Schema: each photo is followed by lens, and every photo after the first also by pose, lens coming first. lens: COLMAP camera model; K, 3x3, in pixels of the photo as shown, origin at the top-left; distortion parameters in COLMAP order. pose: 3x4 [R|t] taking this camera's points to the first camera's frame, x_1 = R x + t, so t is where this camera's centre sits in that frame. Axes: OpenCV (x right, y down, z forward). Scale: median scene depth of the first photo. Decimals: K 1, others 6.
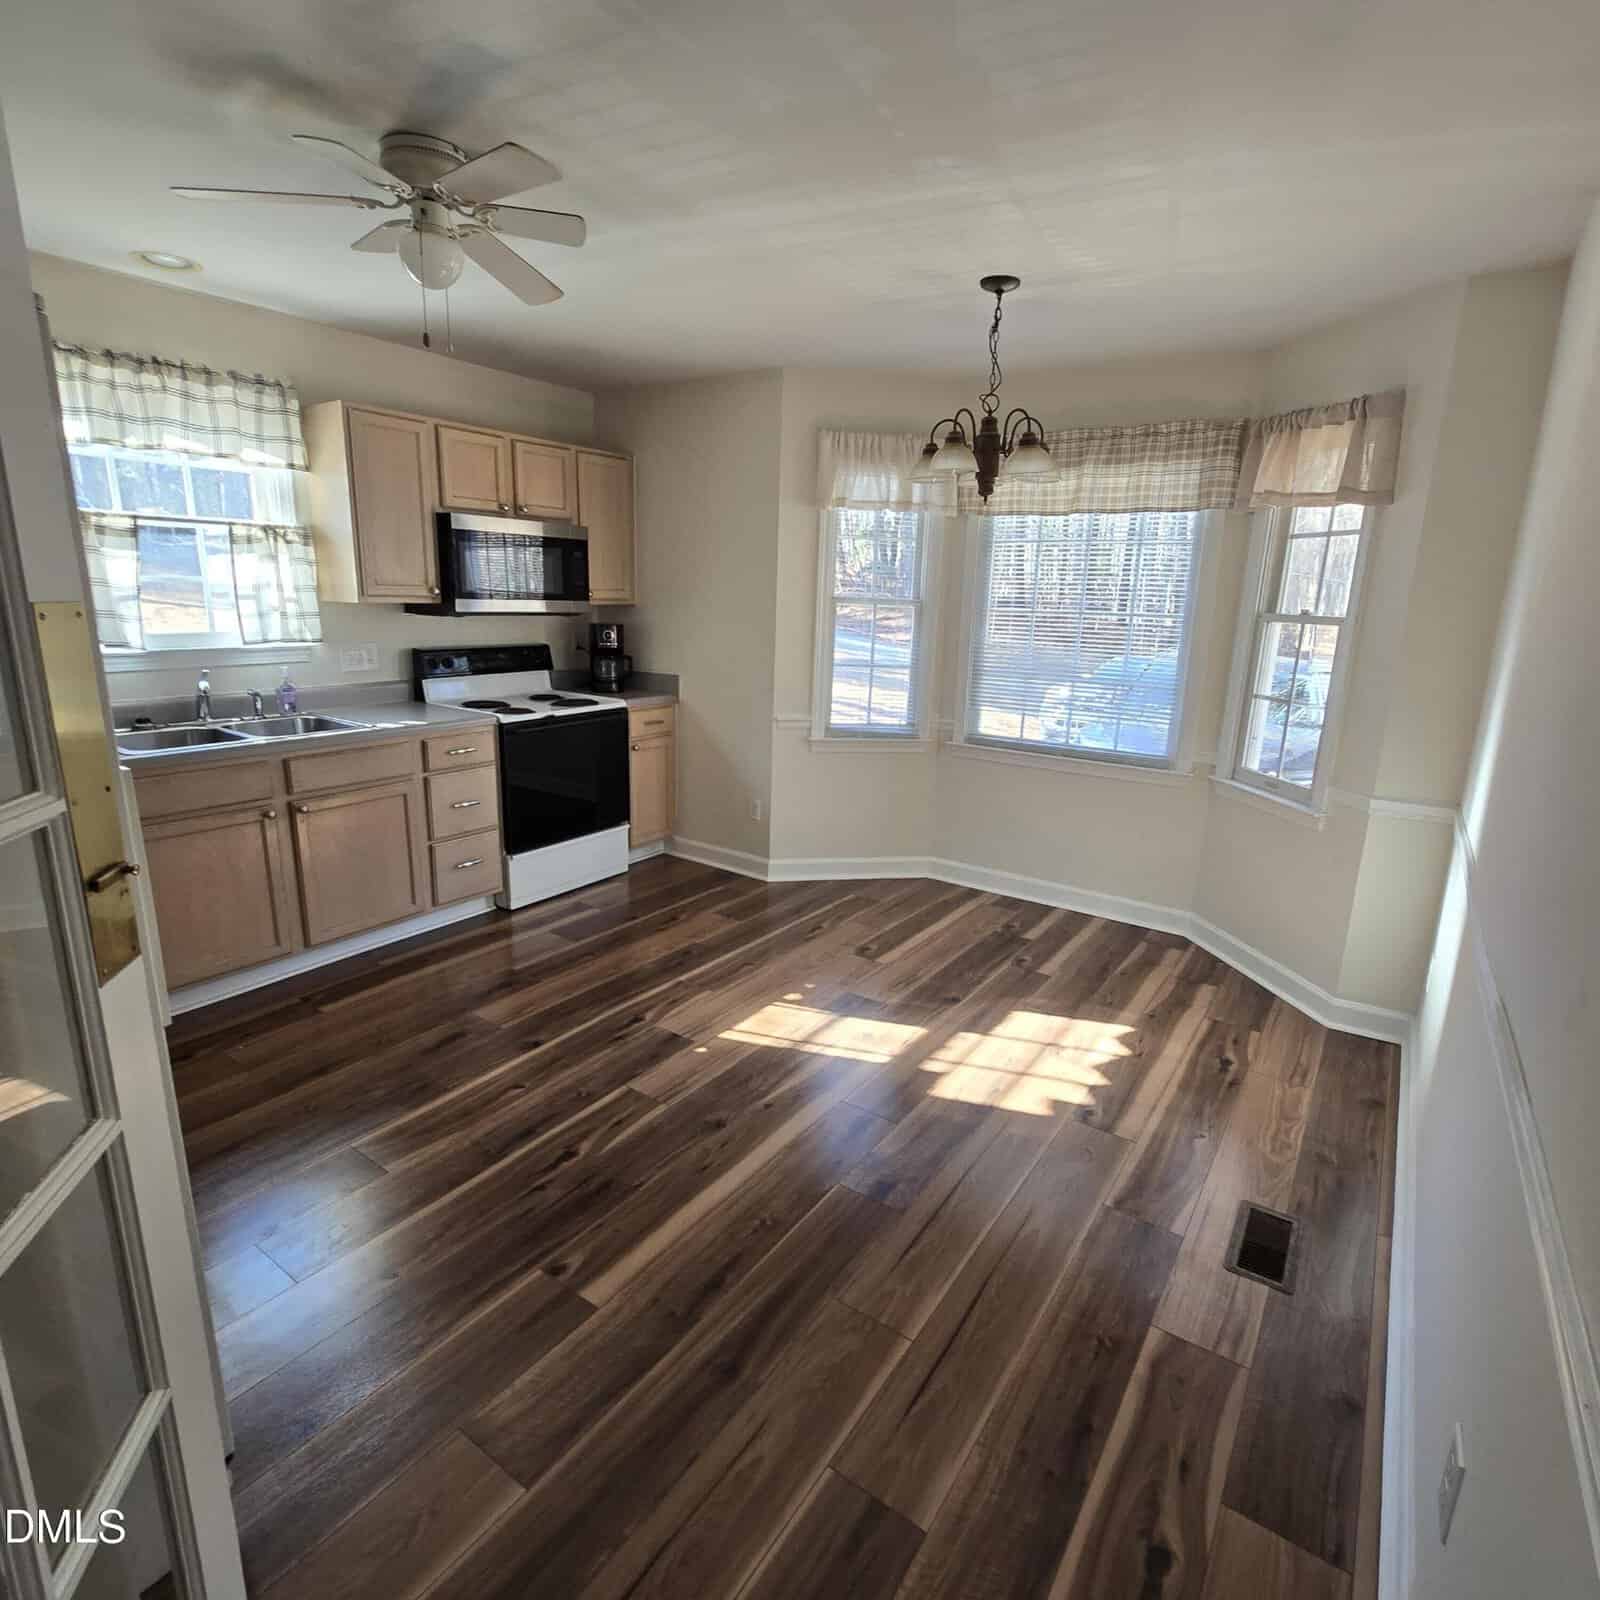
lens RADIAL K [[872.4, 0, 798.1], [0, 872.4, 812.9], [0, 0, 1]] dist [-0.004557, -0.000230]
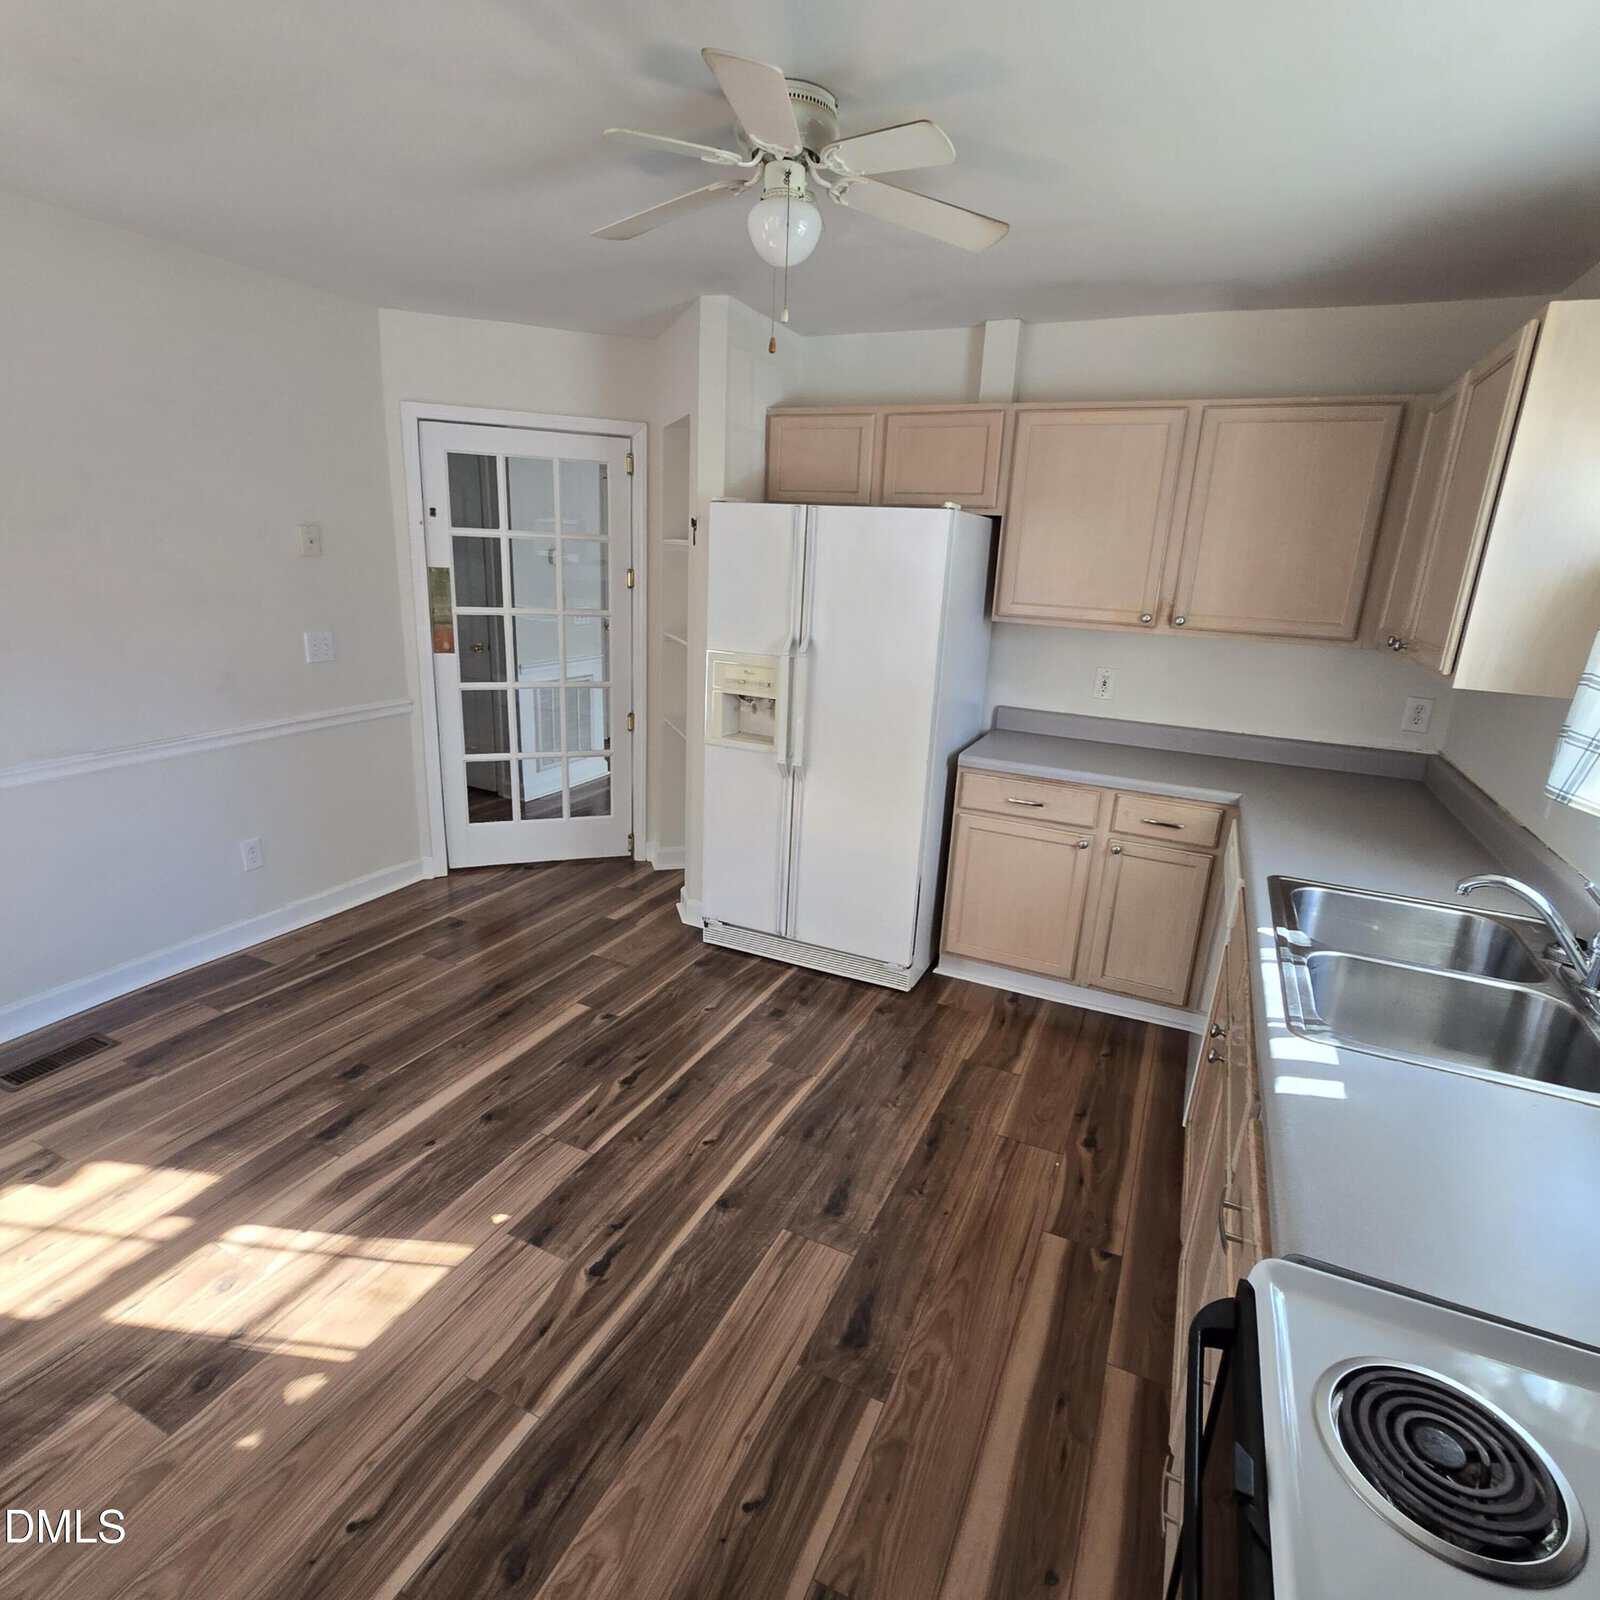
lens RADIAL K [[870.8, 0, 803.5], [0, 870.8, 815.8], [0, 0, 1]] dist [-0.005732, 0.000286]
pose [[-0.982741, -0.022963, -0.183557, -0.193159], [-0.114347, 0.855399, 0.505190, -0.371353], [0.145414, 0.517460, -0.843261, 1.295550]]
